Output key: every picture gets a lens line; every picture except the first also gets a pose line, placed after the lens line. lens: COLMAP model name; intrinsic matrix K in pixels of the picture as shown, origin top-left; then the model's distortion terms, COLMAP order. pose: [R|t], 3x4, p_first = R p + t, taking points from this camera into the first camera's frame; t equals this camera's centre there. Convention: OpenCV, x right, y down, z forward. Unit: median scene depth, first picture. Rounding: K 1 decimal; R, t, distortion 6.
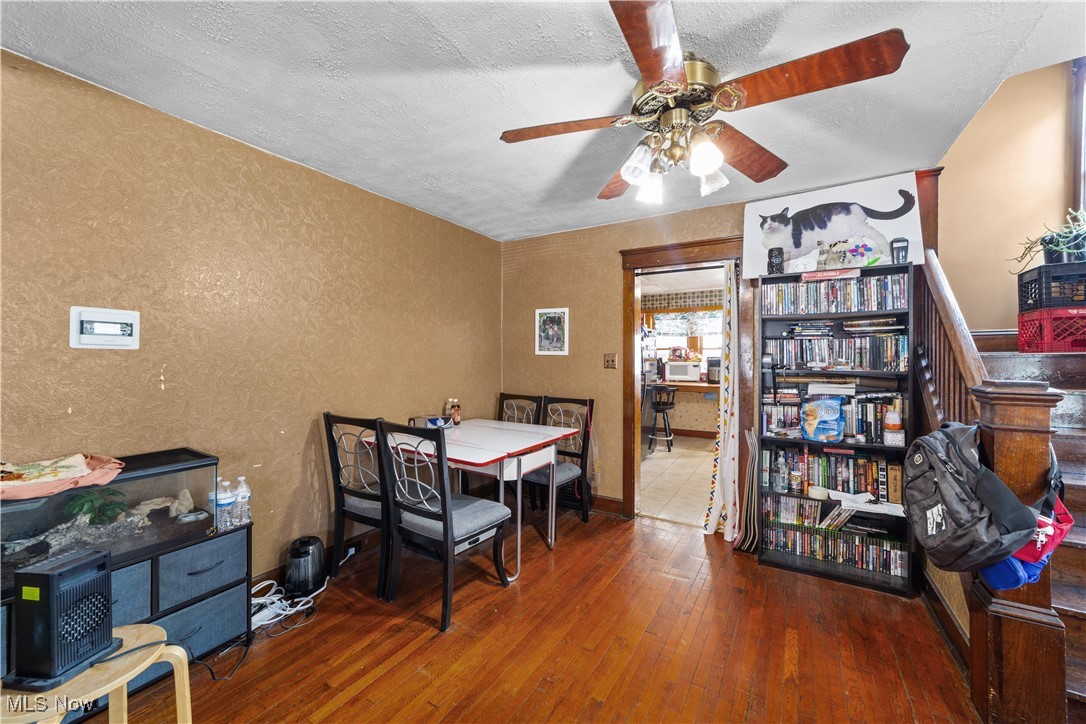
lens RADIAL K [[418.1, 0, 540.5], [0, 418.1, 357.3], [0, 0, 1]] dist [-0.011248, 0.002607]
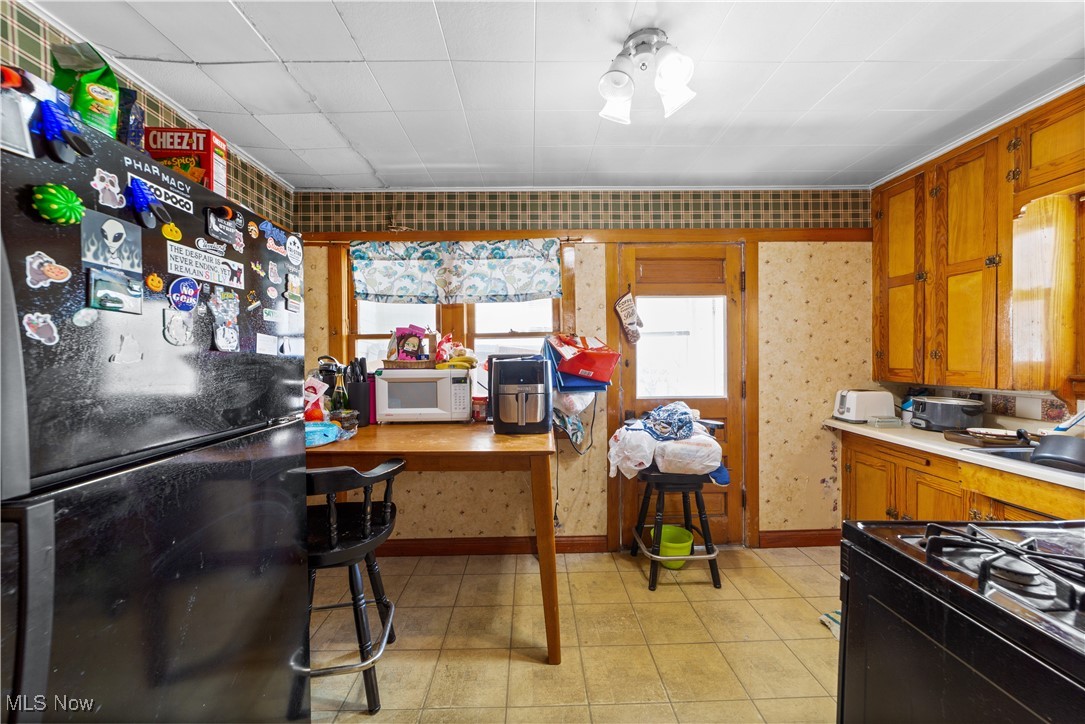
lens RADIAL K [[417.7, 0, 547.1], [0, 417.7, 362.6], [0, 0, 1]] dist [-0.011248, 0.002607]
pose [[0.838260, -0.015098, 0.545062, 0.227599], [0.009852, 0.999873, 0.012545, 0.001512], [-0.545182, -0.005146, 0.838302, 0.625136]]
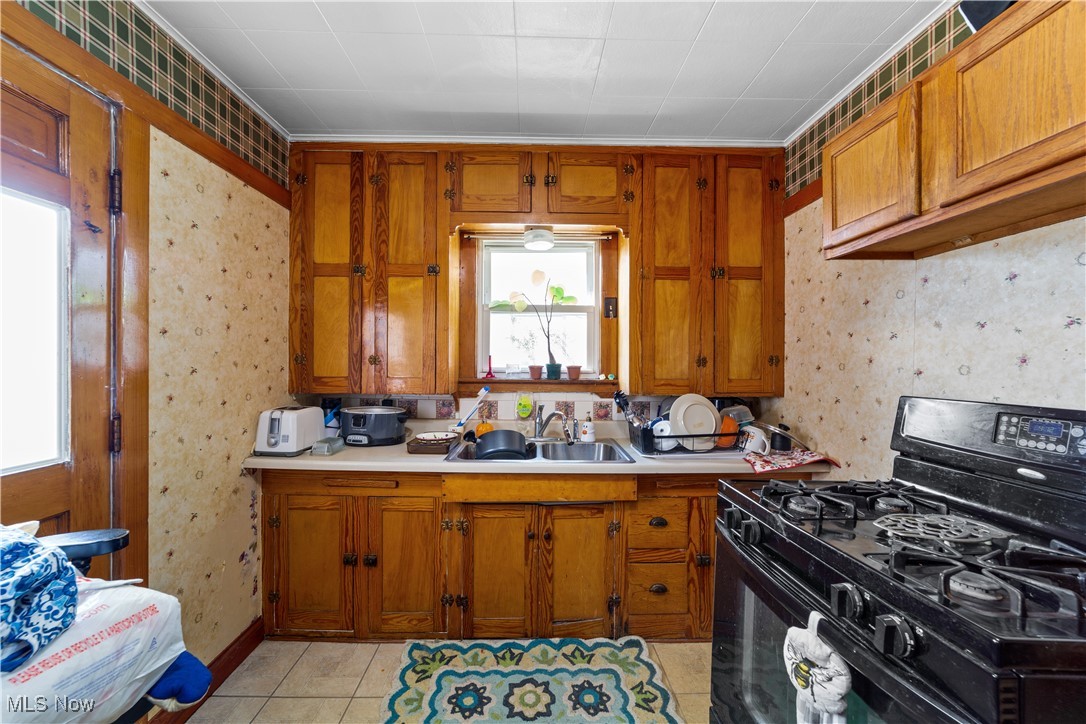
lens RADIAL K [[418.1, 0, 541.5], [0, 418.1, 361.1], [0, 0, 1]] dist [-0.011248, 0.002607]
pose [[-0.531054, -0.003531, 0.847331, 0.369703], [-0.005349, 0.999985, 0.000815, 0.002155], [-0.847321, -0.004100, -0.531065, 0.815491]]
